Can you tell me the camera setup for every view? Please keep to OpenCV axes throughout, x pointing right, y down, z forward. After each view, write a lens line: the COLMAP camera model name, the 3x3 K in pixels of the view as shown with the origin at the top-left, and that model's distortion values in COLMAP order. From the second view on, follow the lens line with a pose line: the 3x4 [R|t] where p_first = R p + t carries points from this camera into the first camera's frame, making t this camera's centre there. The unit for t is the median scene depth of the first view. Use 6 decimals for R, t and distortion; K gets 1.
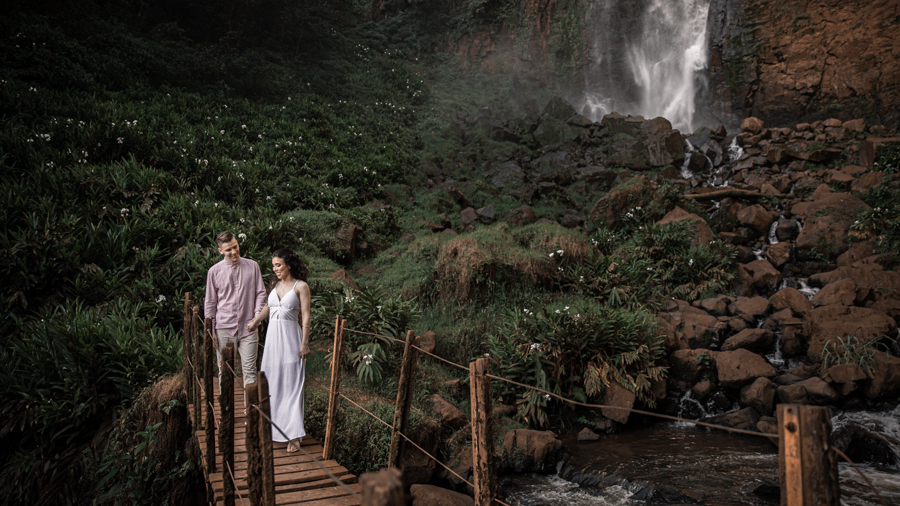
lens RADIAL K [[631.5, 0, 449.5], [0, 631.5, 211.4], [0, 0, 1]] dist [-0.105360, 0.088589]
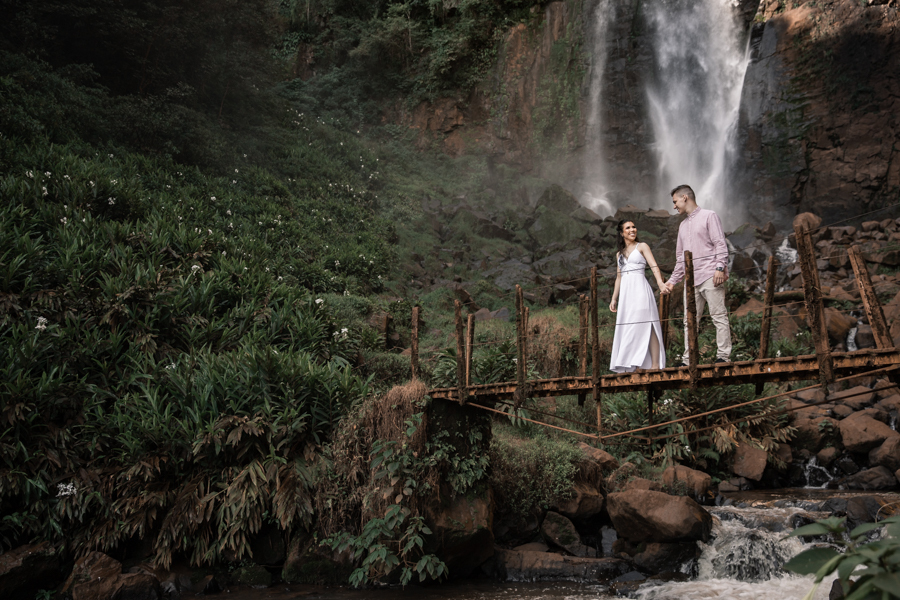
lens RADIAL K [[879.0, 0, 450.0], [0, 879.0, 300.0], [0, 0, 1]] dist [-0.011455, 0.090754]
pose [[0.995194, 0.018350, 0.096185, -0.069242], [-0.012912, 0.998299, -0.056858, 0.027600], [-0.097065, 0.055343, 0.993738, -0.072633]]
